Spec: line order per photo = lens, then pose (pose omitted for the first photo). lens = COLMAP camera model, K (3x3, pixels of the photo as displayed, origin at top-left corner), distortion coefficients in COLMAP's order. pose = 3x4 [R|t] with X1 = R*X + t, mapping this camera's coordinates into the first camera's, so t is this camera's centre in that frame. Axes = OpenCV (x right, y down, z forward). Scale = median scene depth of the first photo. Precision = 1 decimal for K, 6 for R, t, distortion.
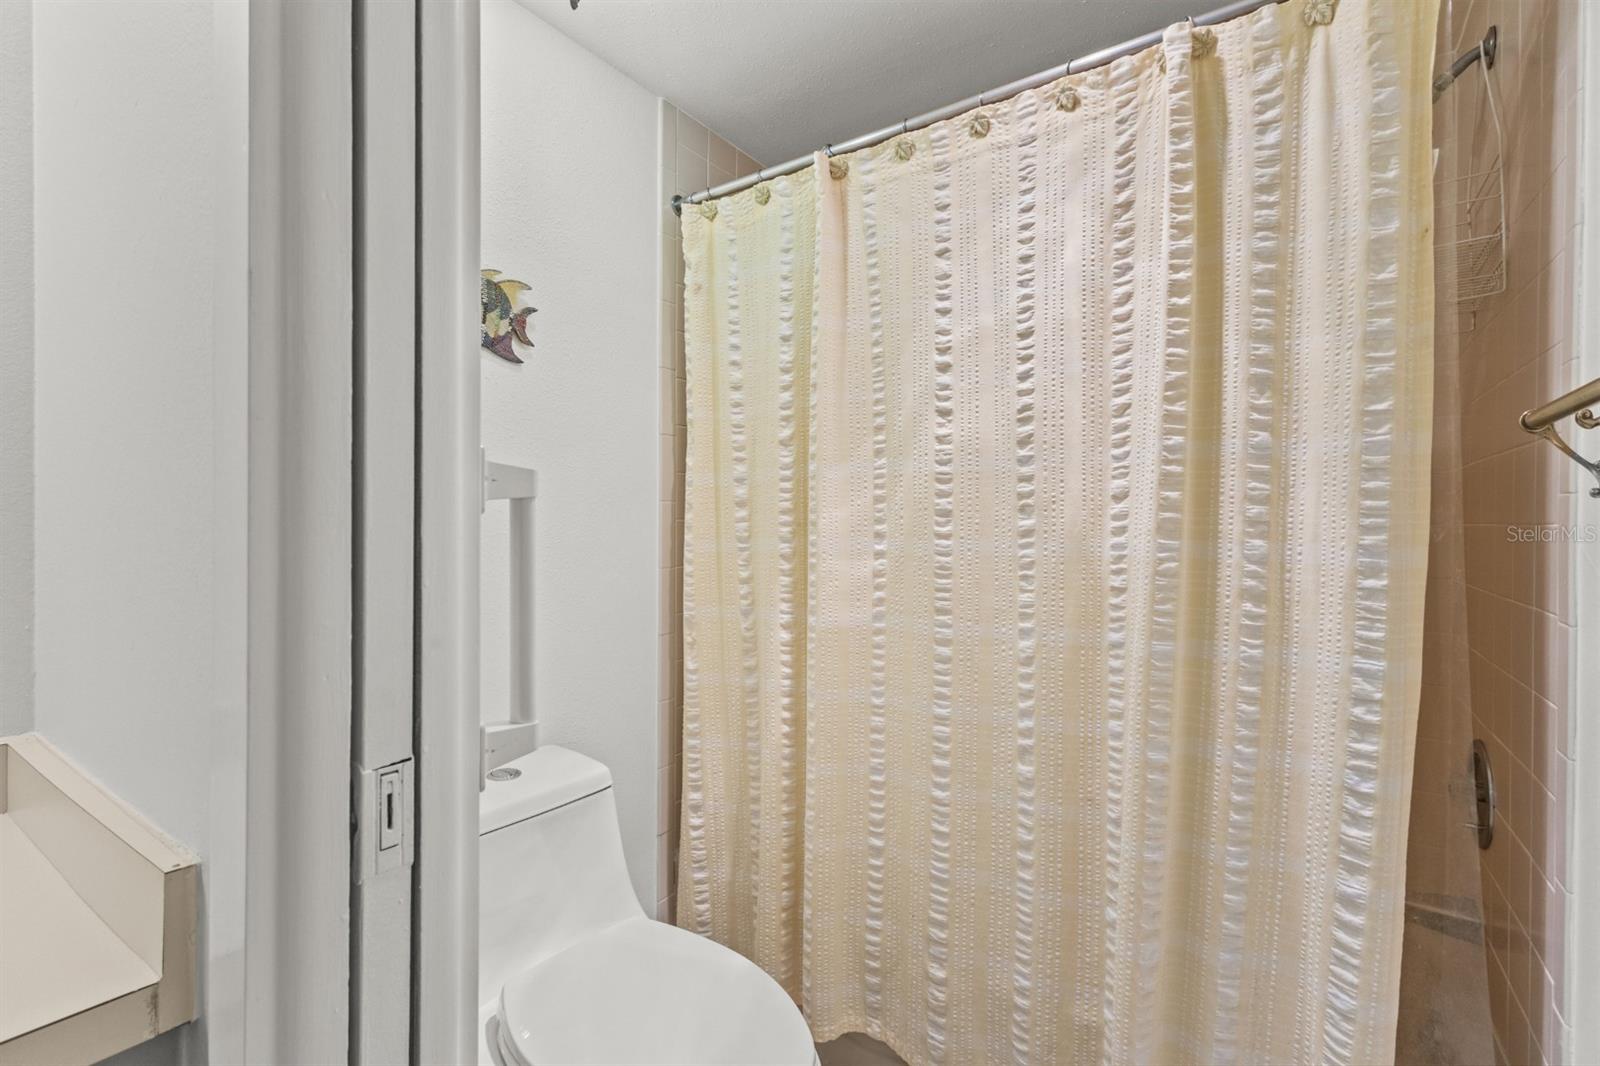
lens RADIAL K [[735.2, 0, 797.4], [0, 735.2, 529.2], [0, 0, 1]] dist [-0.000611, 0.001699]
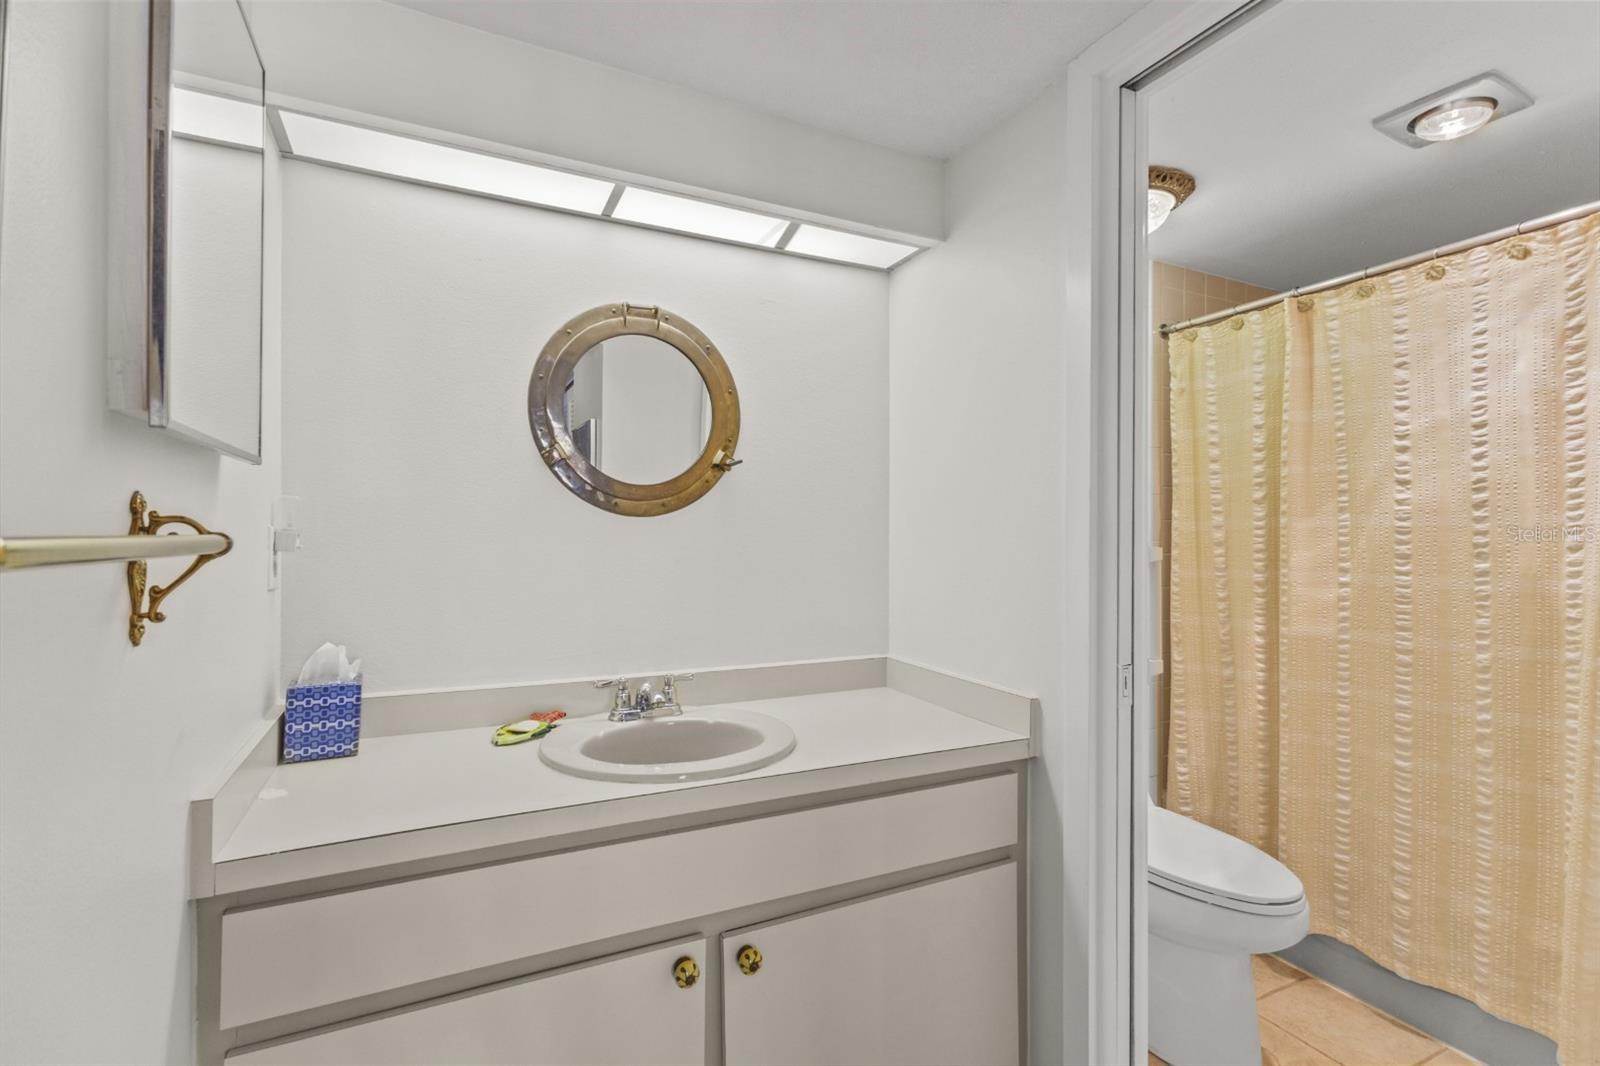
lens RADIAL K [[742.9, 0, 790.6], [0, 742.9, 528.9], [0, 0, 1]] dist [0.015772, -0.004184]
pose [[0.870830, -0.005340, -0.491555, -0.105681], [0.000216, 0.999945, -0.010481, -0.058328], [0.491584, 0.009021, 0.870783, -0.760171]]
